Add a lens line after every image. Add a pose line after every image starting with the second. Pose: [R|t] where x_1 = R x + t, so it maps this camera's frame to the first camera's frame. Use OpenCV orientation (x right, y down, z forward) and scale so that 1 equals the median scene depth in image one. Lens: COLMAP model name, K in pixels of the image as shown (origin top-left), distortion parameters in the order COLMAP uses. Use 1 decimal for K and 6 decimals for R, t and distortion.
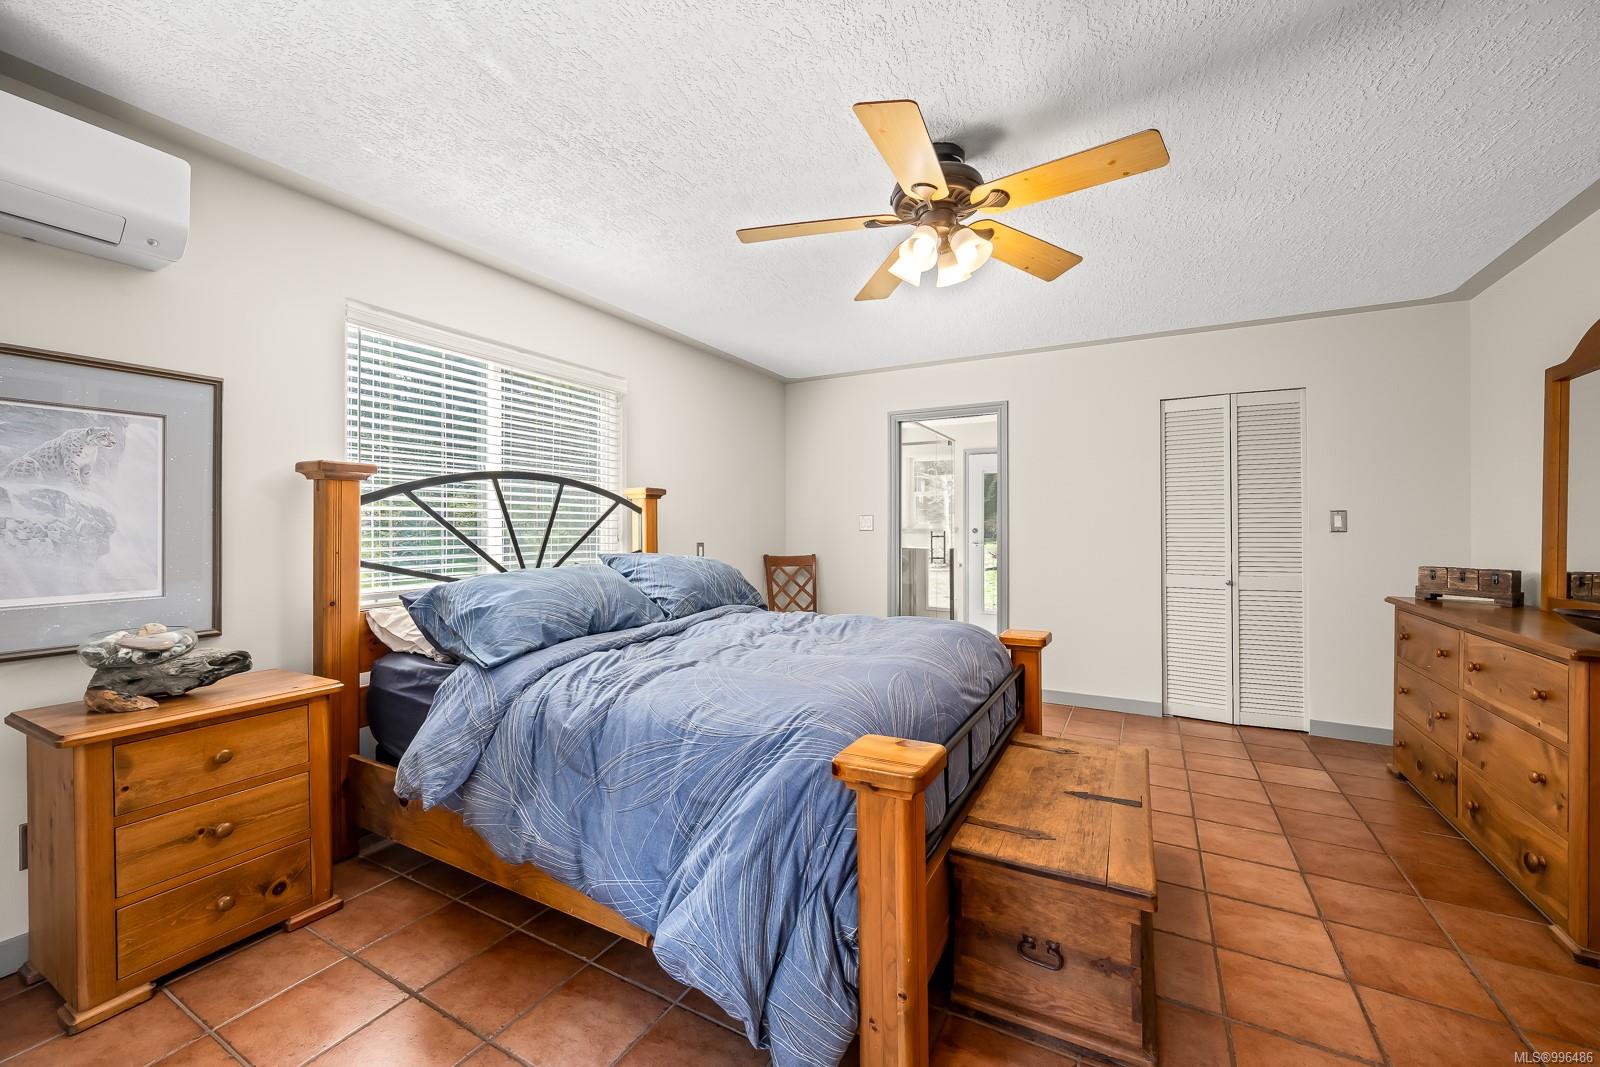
lens RADIAL K [[632.3, 0, 797.7], [0, 632.3, 532.7], [0, 0, 1]] dist [-0.001323, -0.000422]
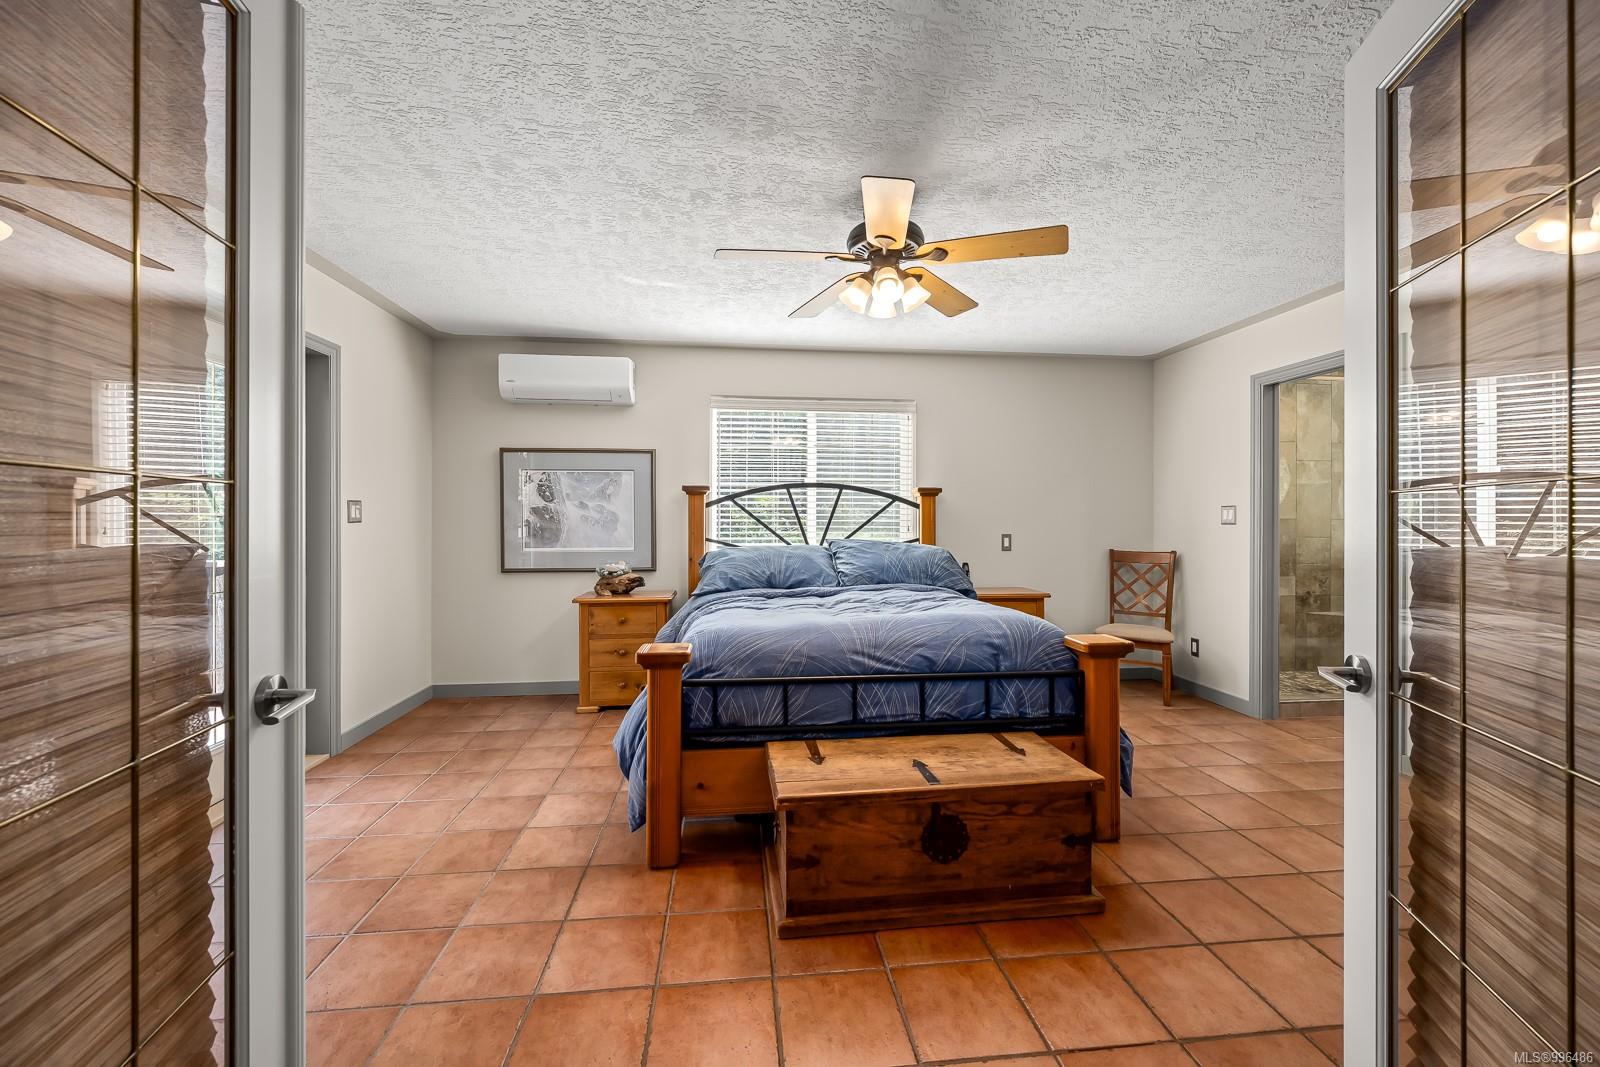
lens RADIAL K [[632.3, 0, 795.2], [0, 632.3, 526.8], [0, 0, 1]] dist [-0.001323, -0.000422]
pose [[0.569763, 0.009029, -0.821759, 1.090868], [-0.007846, 0.999954, 0.005547, -0.000146], [0.821771, 0.003287, 0.569808, 0.179713]]
